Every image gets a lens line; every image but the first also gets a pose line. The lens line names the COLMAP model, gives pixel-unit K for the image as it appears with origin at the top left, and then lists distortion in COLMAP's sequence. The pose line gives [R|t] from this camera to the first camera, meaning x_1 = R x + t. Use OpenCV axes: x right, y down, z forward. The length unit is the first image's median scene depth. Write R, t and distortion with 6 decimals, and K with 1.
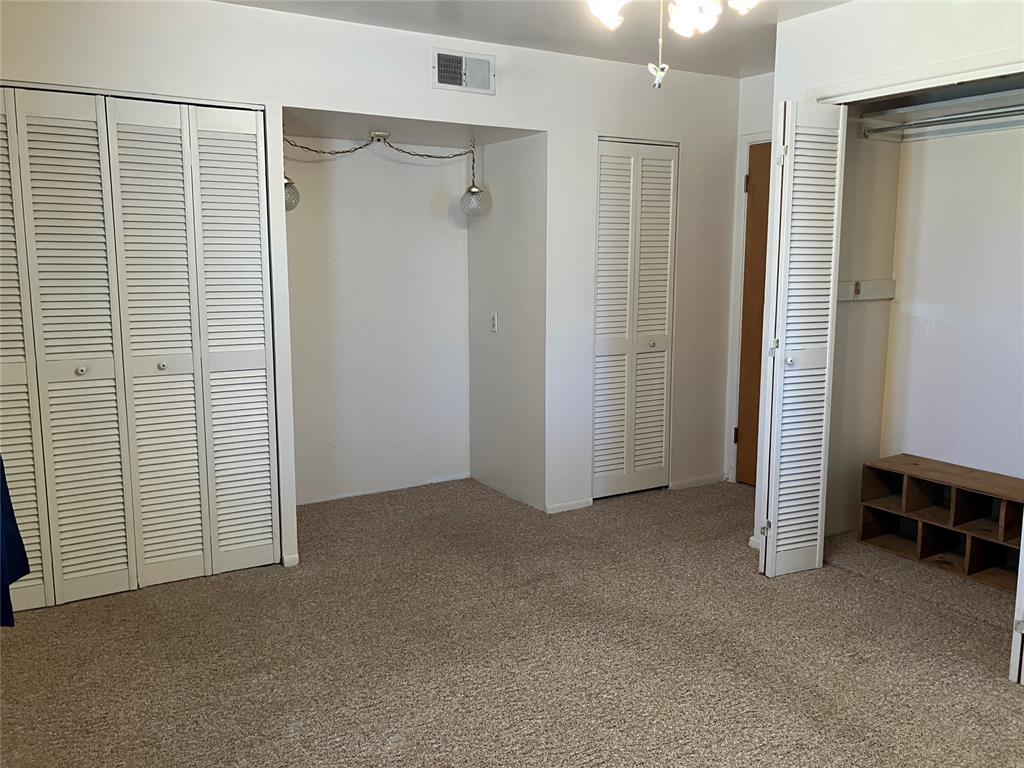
lens RADIAL K [[860.5, 0, 512.0], [0, 860.5, 384.0], [0, 0, 1]] dist [0.045775, -0.006786]
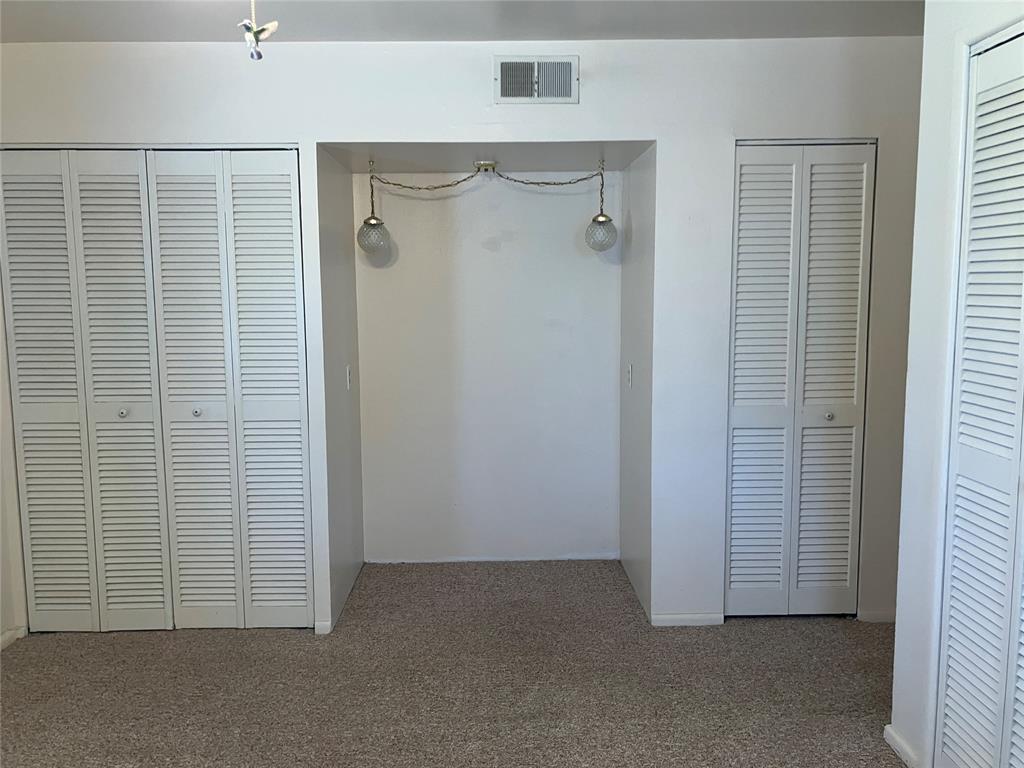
lens RADIAL K [[846.6, 0, 510.2], [0, 846.6, 393.5], [0, 0, 1]] dist [0.030617, -0.012769]
pose [[0.859657, 0.052748, -0.508141, 0.354909], [-0.066013, 0.997786, -0.008102, -0.051090], [0.506589, 0.040509, 0.861236, 0.294678]]
